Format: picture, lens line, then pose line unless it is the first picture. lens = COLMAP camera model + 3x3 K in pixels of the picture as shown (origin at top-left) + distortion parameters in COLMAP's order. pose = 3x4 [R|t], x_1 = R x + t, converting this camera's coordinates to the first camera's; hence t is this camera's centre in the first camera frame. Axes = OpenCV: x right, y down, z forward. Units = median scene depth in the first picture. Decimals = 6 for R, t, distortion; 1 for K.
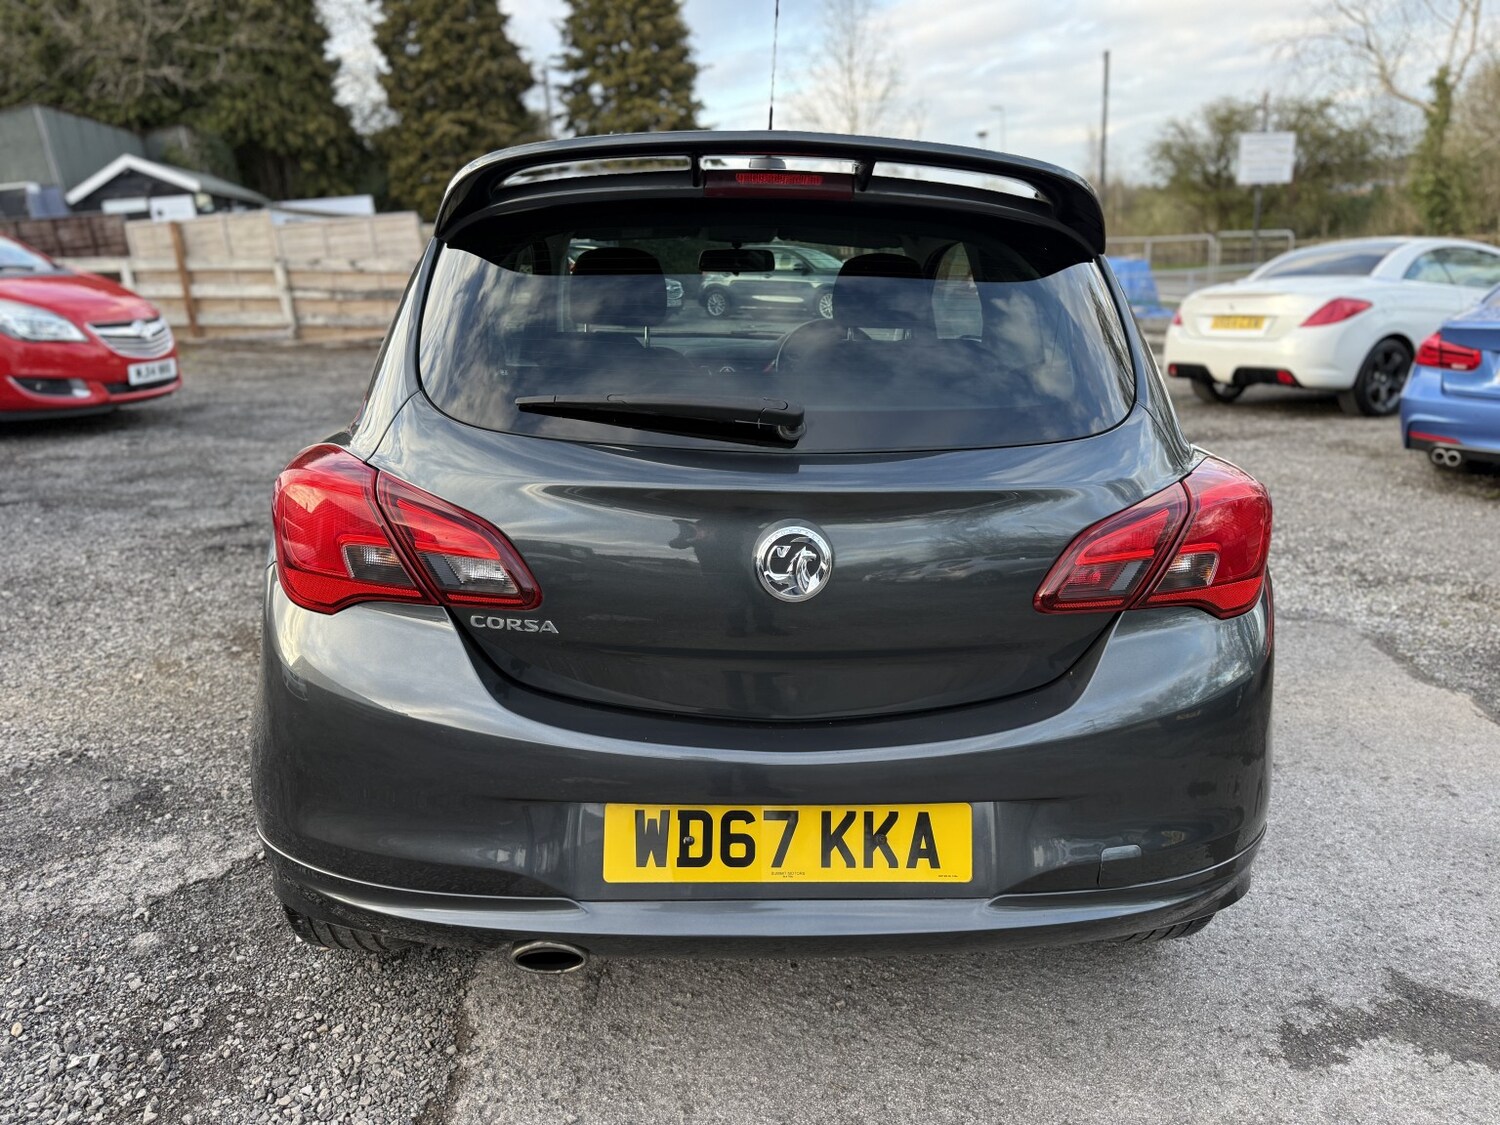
lens RADIAL K [[1071.3, 0, 749.7], [0, 1071.3, 558.1], [0, 0, 1]] dist [0.005787, -0.010015]
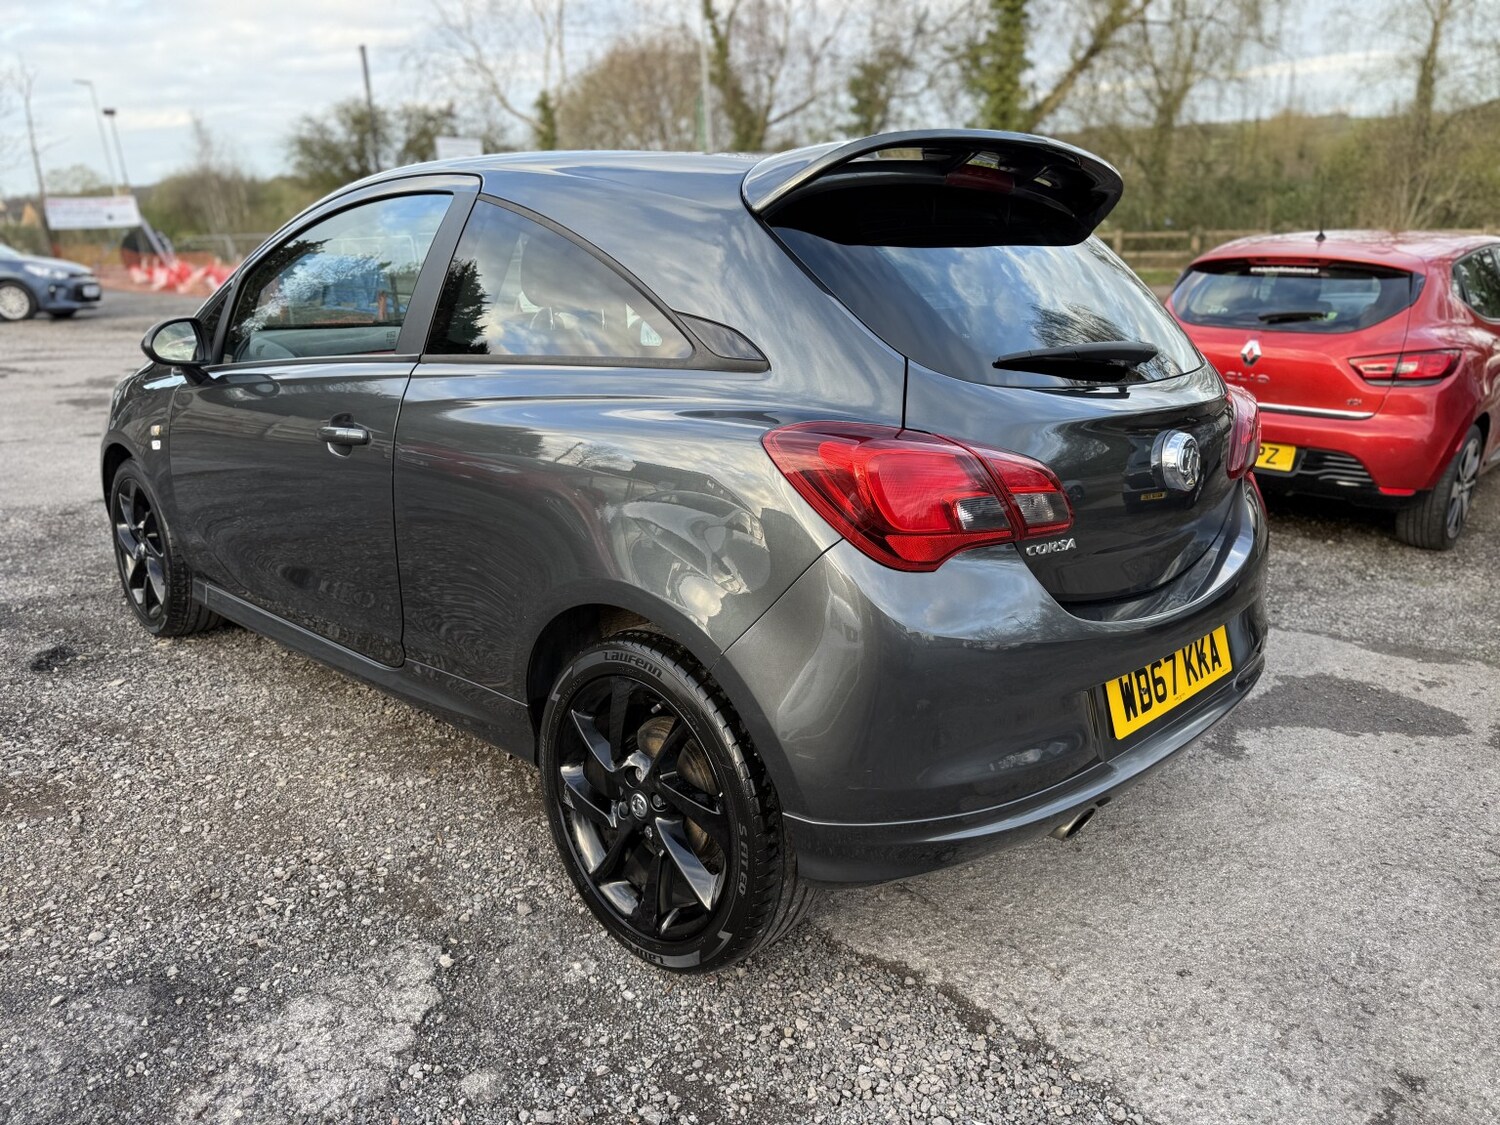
lens RADIAL K [[1065.1, 0, 745.0], [0, 1065.1, 564.4], [0, 0, 1]] dist [0.010112, -0.014009]
pose [[0.728964, -0.183632, 0.659462, -0.065362], [0.177443, 0.981110, 0.077053, -0.003651], [-0.661154, 0.060848, 0.747778, 0.018793]]
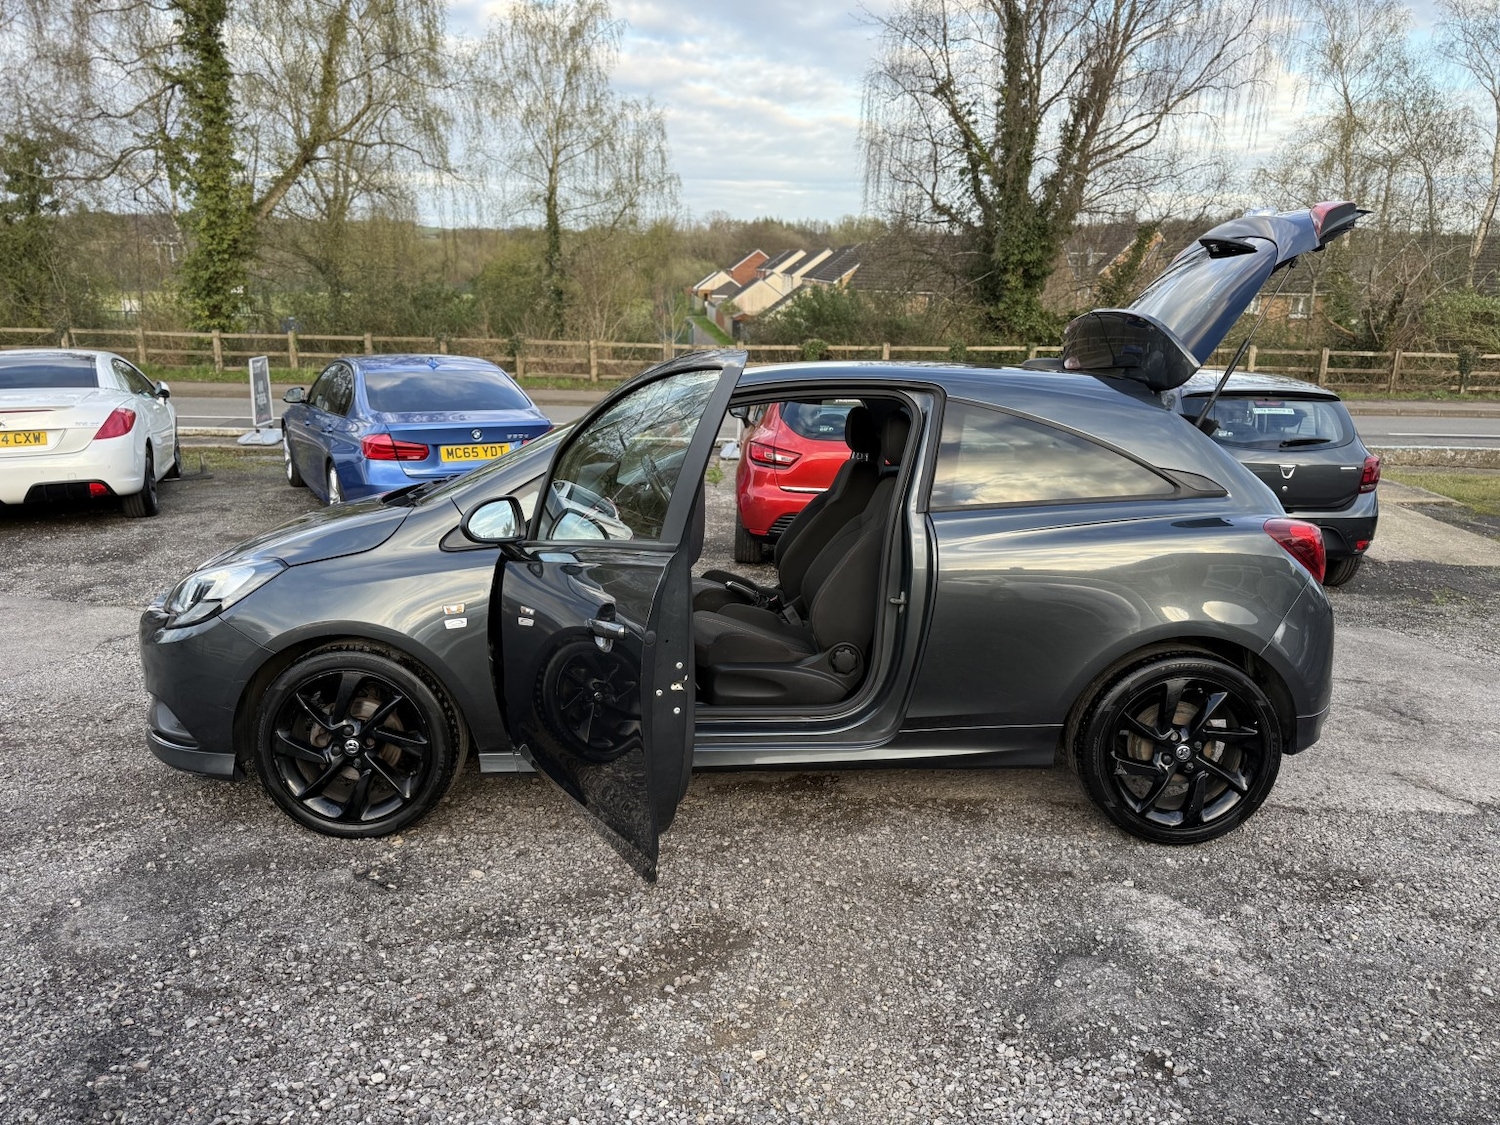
lens RADIAL K [[1062.2, 0, 749.0], [0, 1062.2, 569.5], [0, 0, 1]] dist [0.025430, -0.037205]
pose [[0.042547, -0.191391, 0.980591, -0.140738], [0.252328, 0.951721, 0.174808, -0.035831], [-0.966706, 0.239993, 0.088787, 0.105031]]
